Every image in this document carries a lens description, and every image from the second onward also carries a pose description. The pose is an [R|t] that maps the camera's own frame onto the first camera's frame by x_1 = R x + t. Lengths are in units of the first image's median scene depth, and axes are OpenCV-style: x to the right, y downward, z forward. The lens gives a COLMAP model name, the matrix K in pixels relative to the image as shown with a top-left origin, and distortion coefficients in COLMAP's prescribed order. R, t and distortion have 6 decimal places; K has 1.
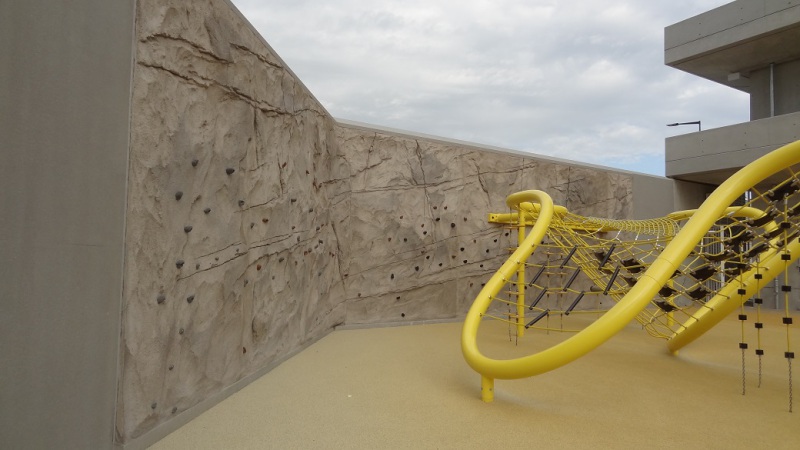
lens RADIAL K [[553.3, 0, 400.0], [0, 553.3, 225.0], [0, 0, 1]] dist [-0.000902, 0.001525]
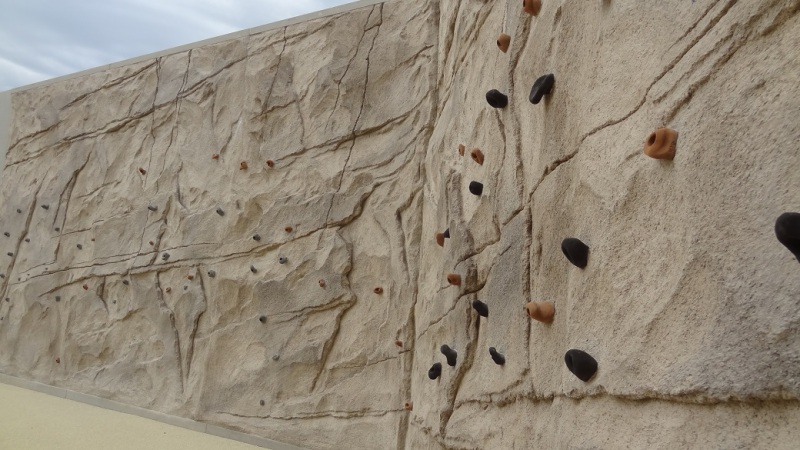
lens RADIAL K [[553.3, 0, 400.0], [0, 553.3, 225.0], [0, 0, 1]] dist [-0.000902, 0.001525]
pose [[-0.401585, -0.126209, -0.907083, 0.279644], [-0.000341, 0.990479, -0.137661, 0.064763], [0.915821, -0.054974, -0.397805, 1.212742]]
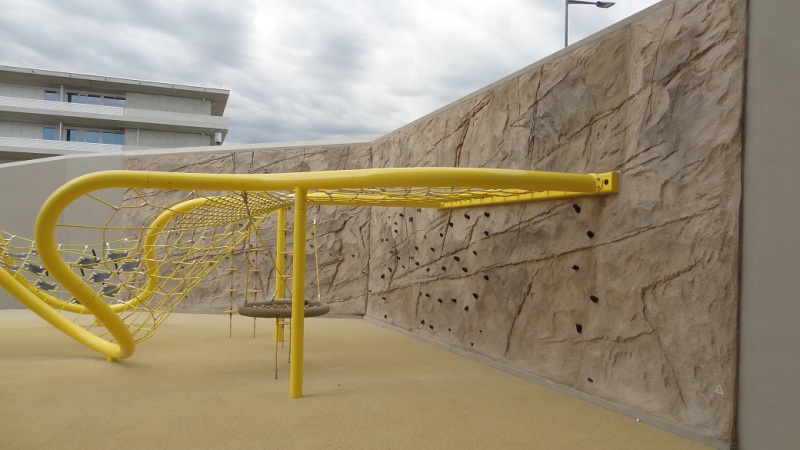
lens RADIAL K [[553.3, 0, 400.0], [0, 553.3, 225.0], [0, 0, 1]] dist [-0.000902, 0.001525]
pose [[-0.166140, -0.053377, -0.984656, 1.087512], [0.053379, 0.996583, -0.063030, 0.071234], [0.984656, -0.063031, -0.162723, 1.328176]]
